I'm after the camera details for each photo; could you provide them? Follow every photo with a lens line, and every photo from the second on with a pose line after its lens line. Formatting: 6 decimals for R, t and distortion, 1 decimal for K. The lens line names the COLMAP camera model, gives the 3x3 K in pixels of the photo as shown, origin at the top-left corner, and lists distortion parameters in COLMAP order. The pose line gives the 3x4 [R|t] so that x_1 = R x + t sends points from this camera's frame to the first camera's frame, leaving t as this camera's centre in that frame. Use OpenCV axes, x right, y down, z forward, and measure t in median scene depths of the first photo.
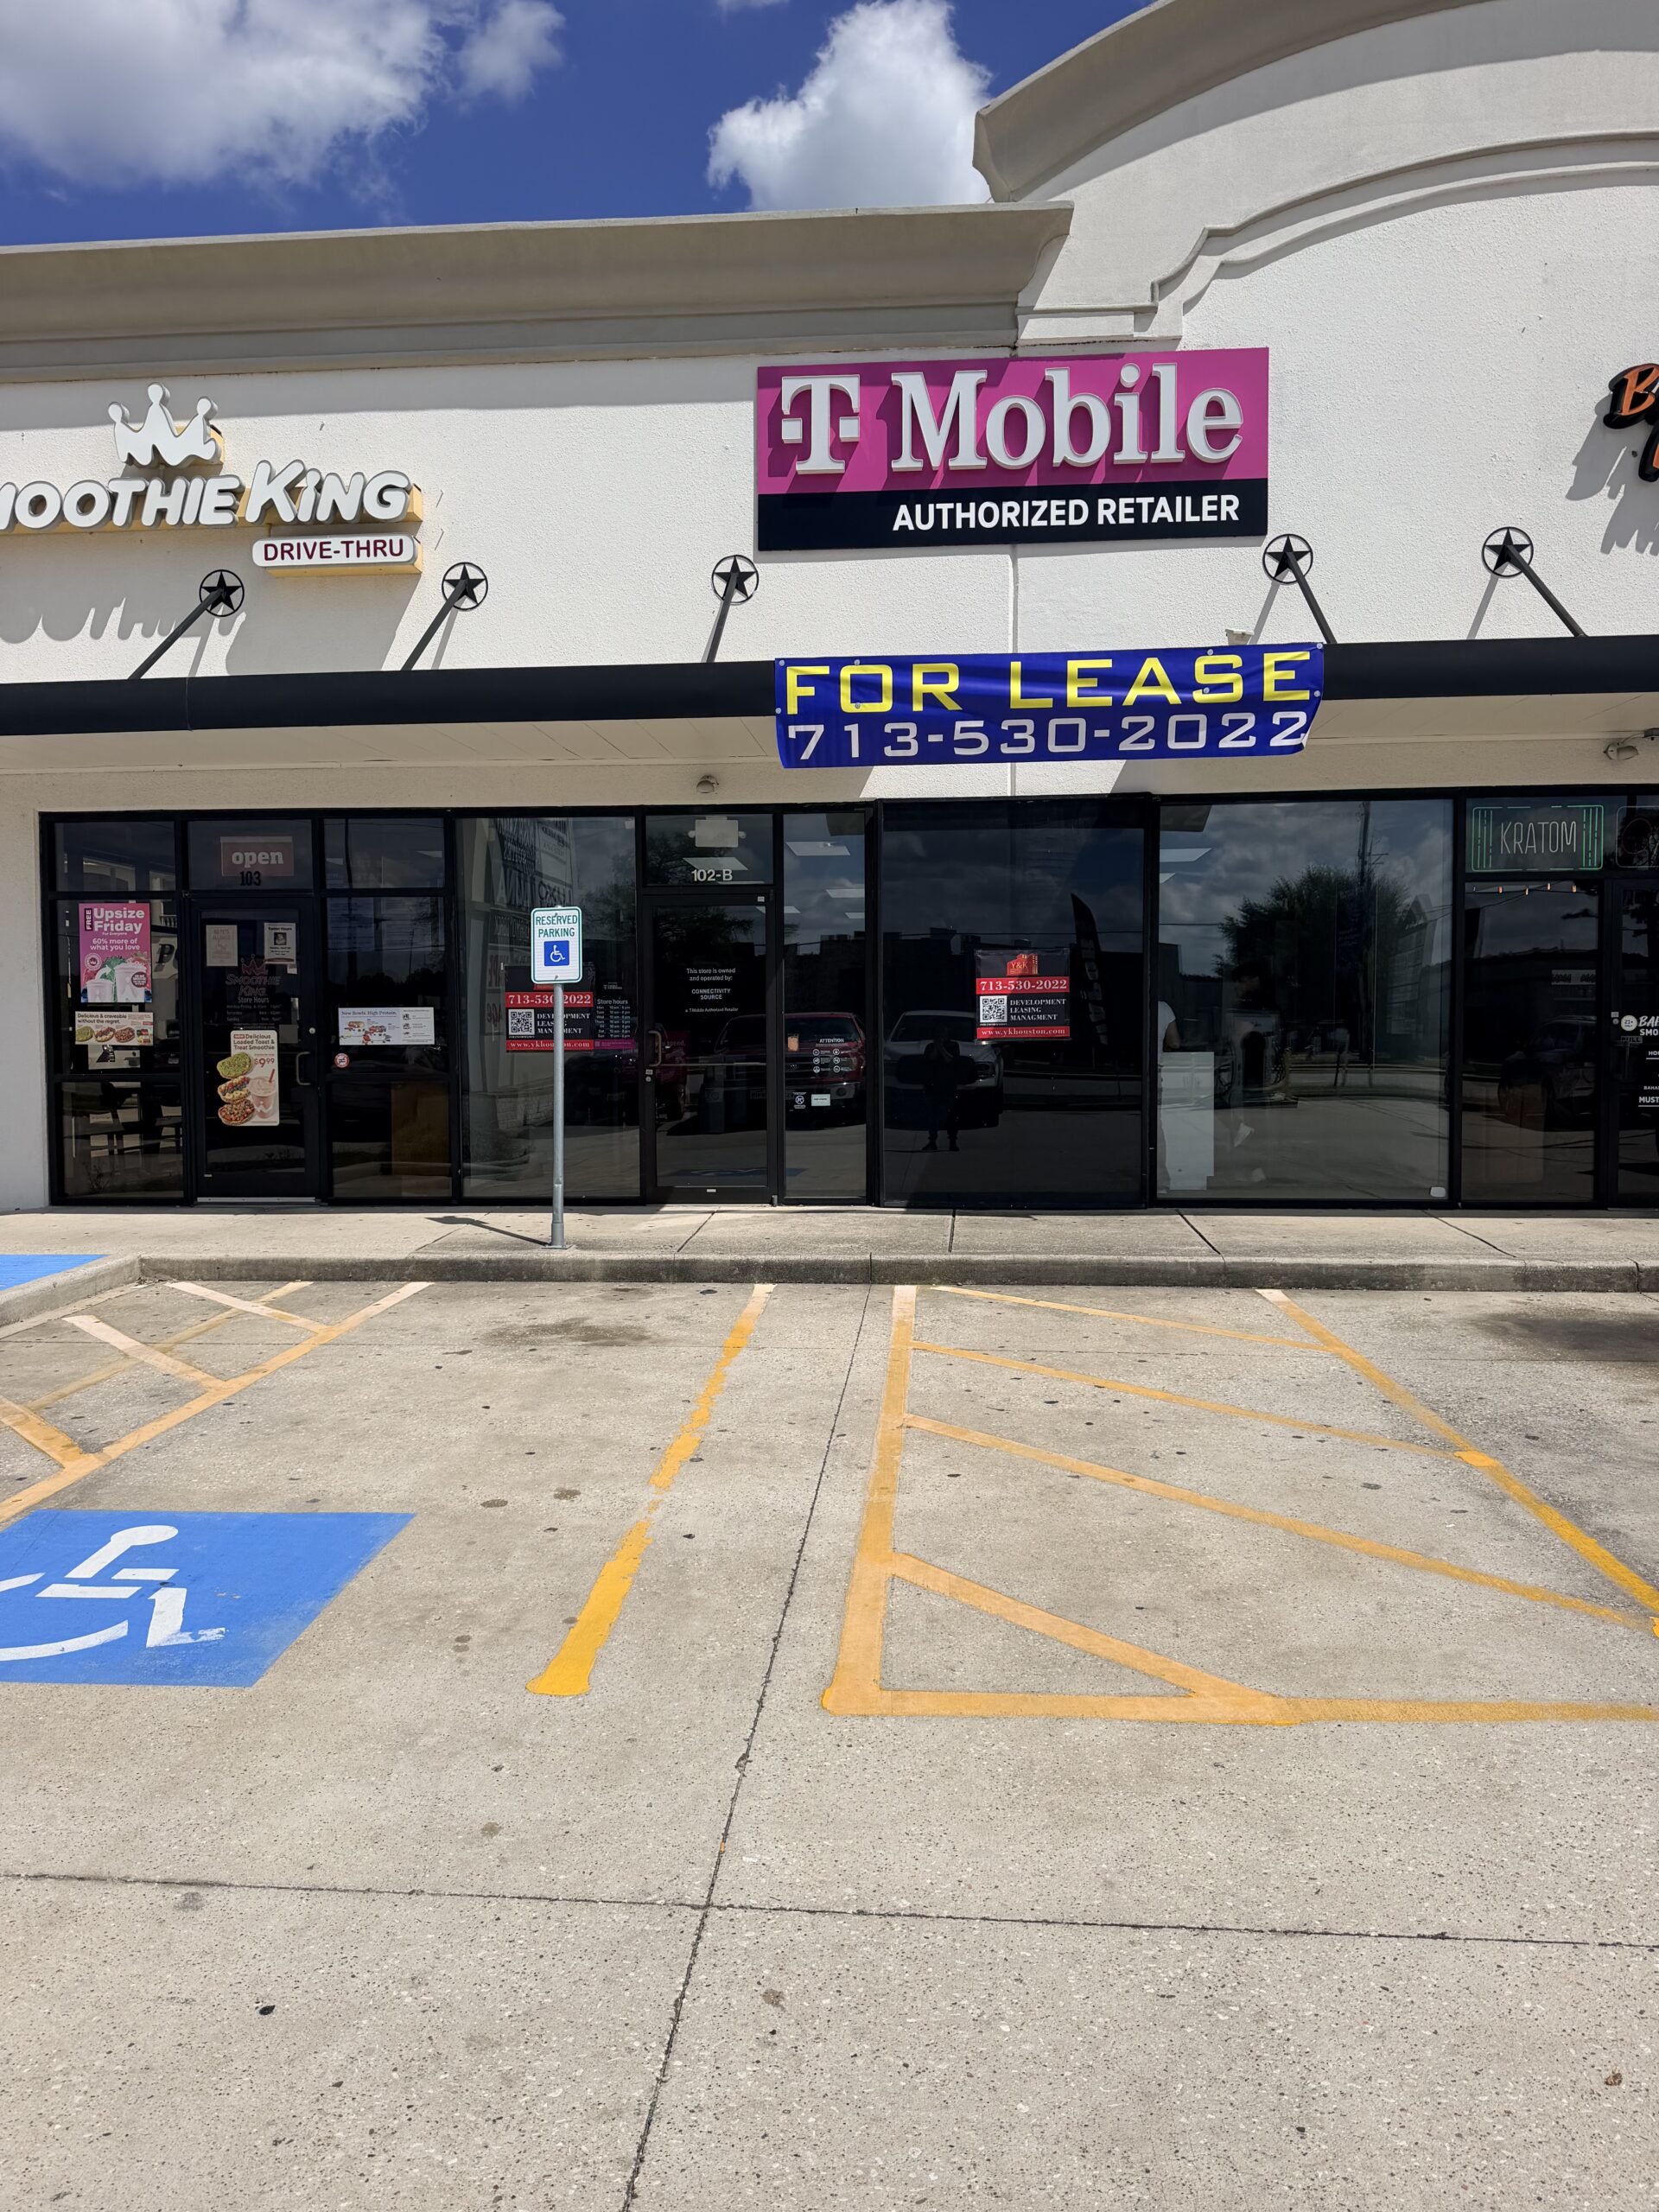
lens RADIAL K [[1640.9, 0, 829.5], [0, 1640.9, 1106.0], [0, 0, 1]] dist [0.043697, -0.076140]
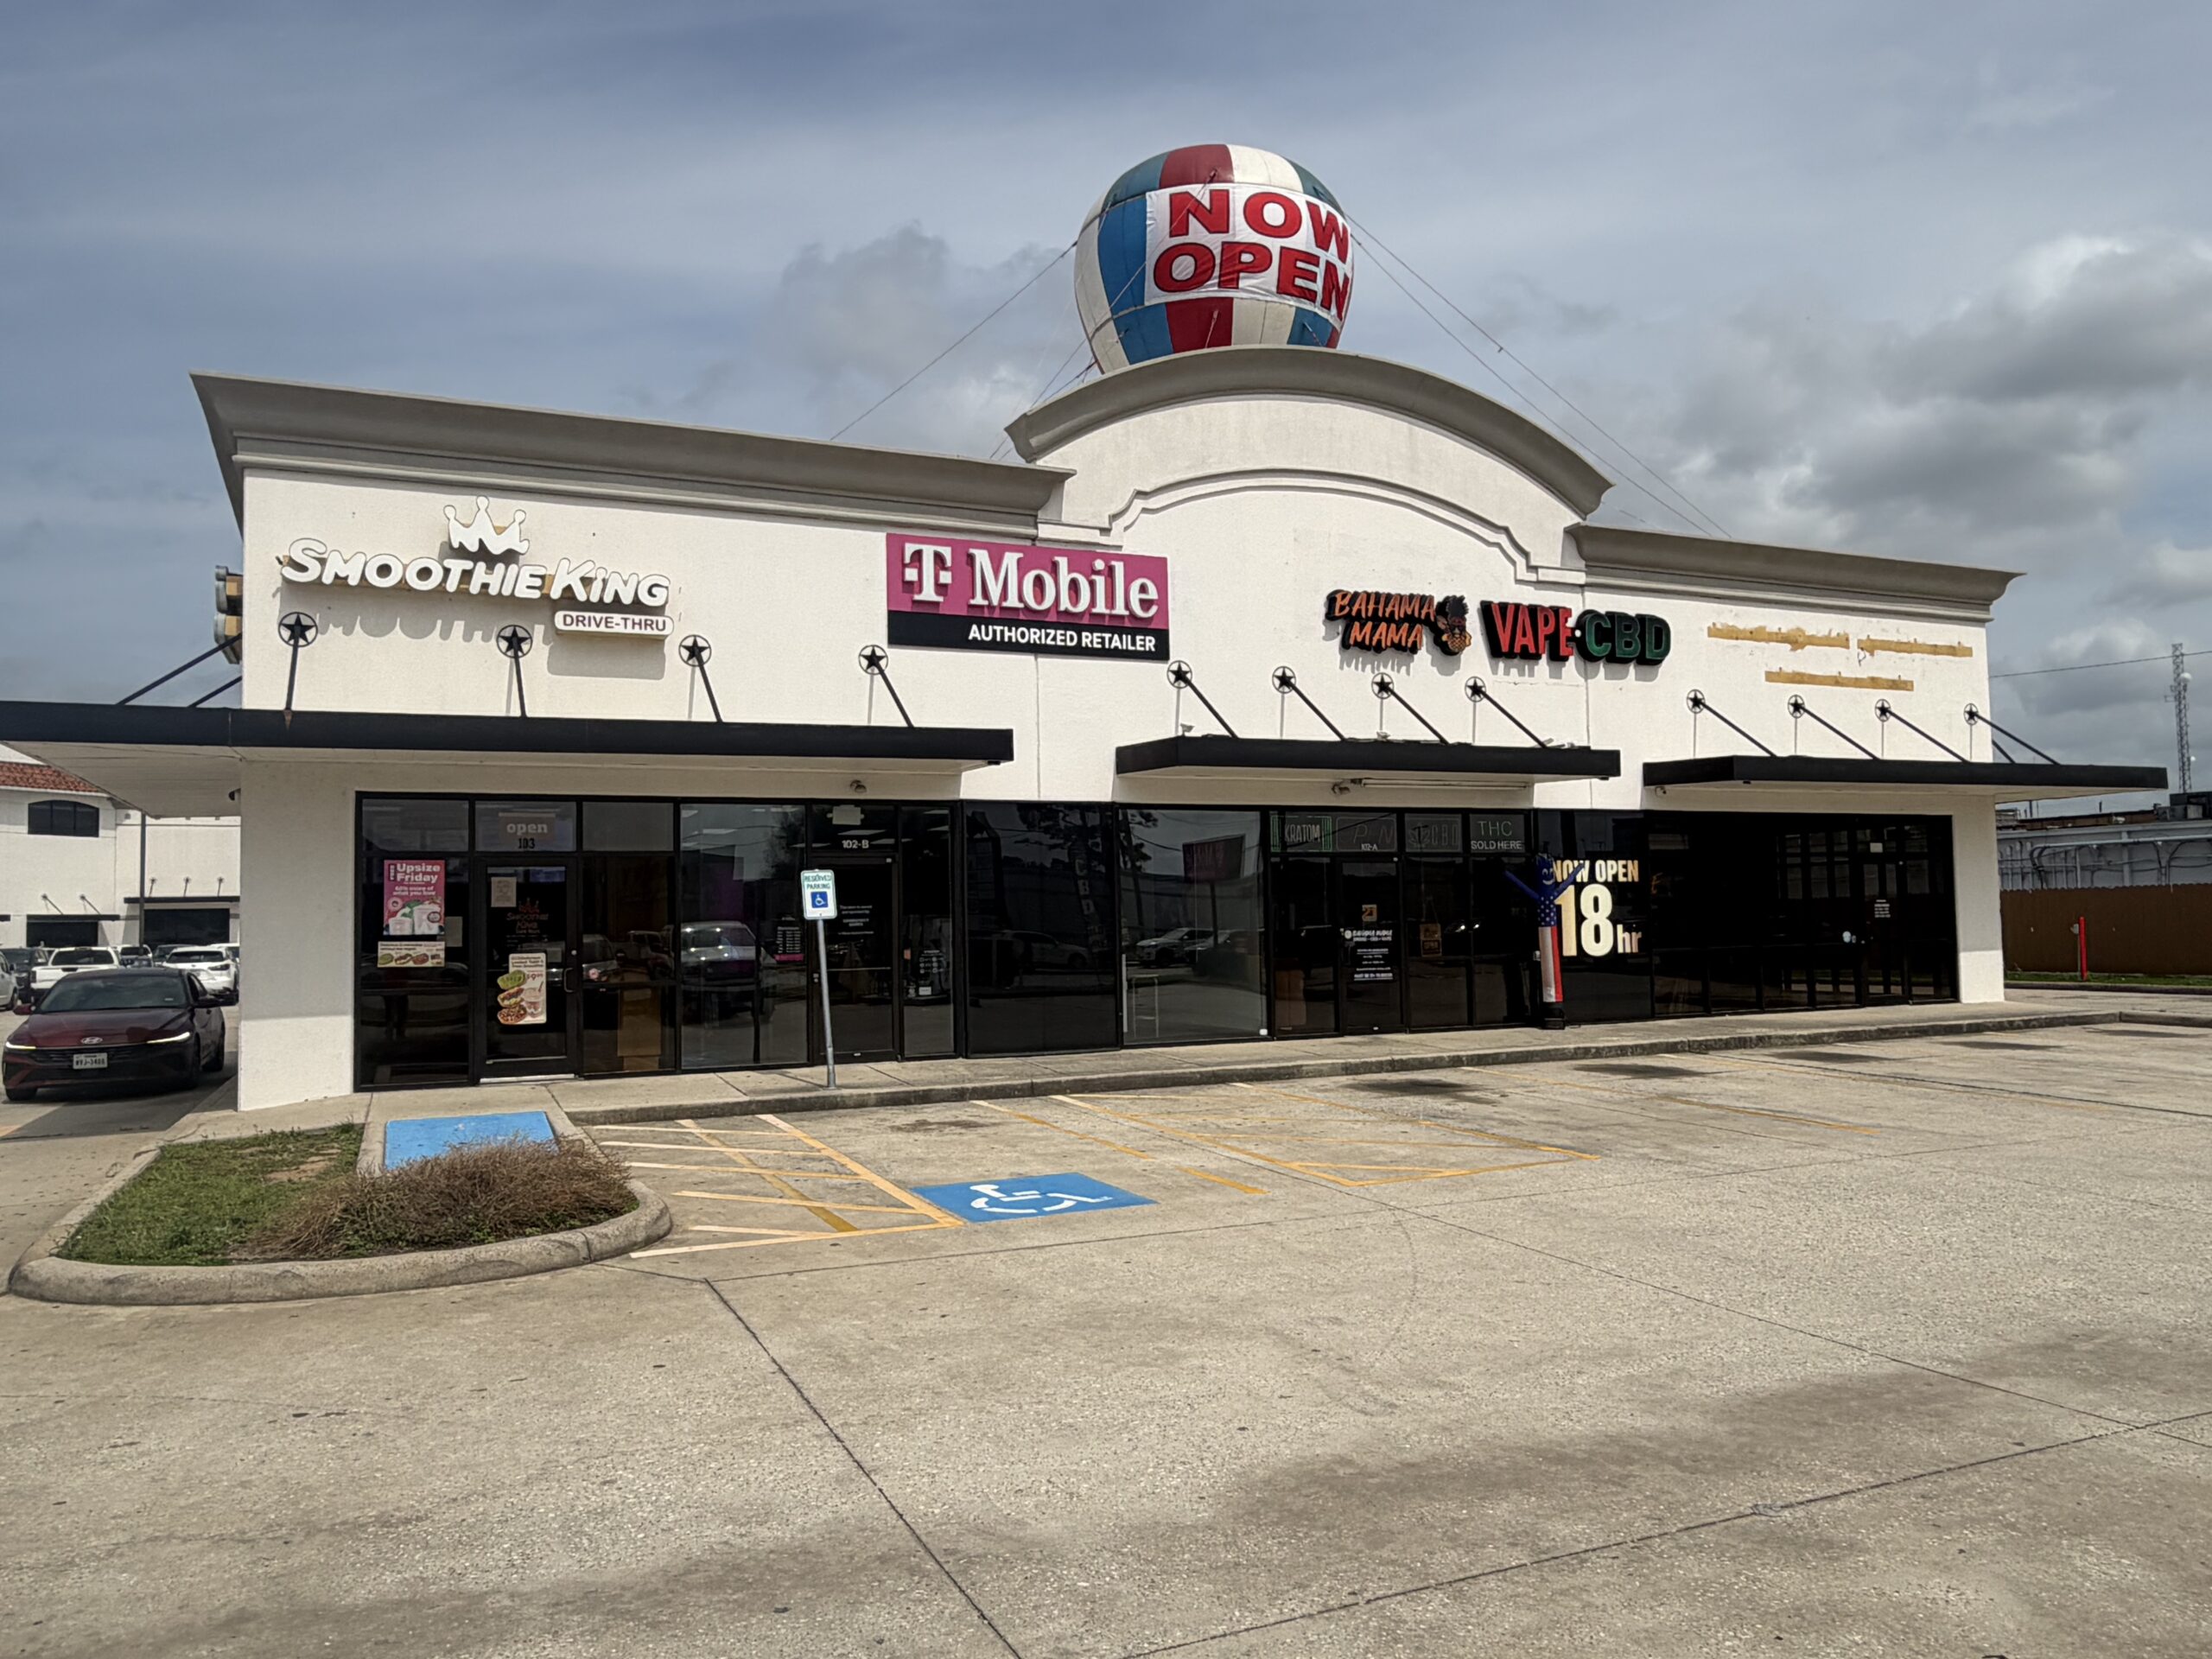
lens RADIAL K [[1563.0, 0, 1106.0], [0, 1563.0, 829.5], [0, 0, 1]] dist [-0.002780, -0.000686]
pose [[0.875800, 0.018469, 0.482320, -0.590555], [0.037661, 0.993607, -0.106432, 0.008533], [-0.481202, 0.111378, 0.869506, -0.395145]]
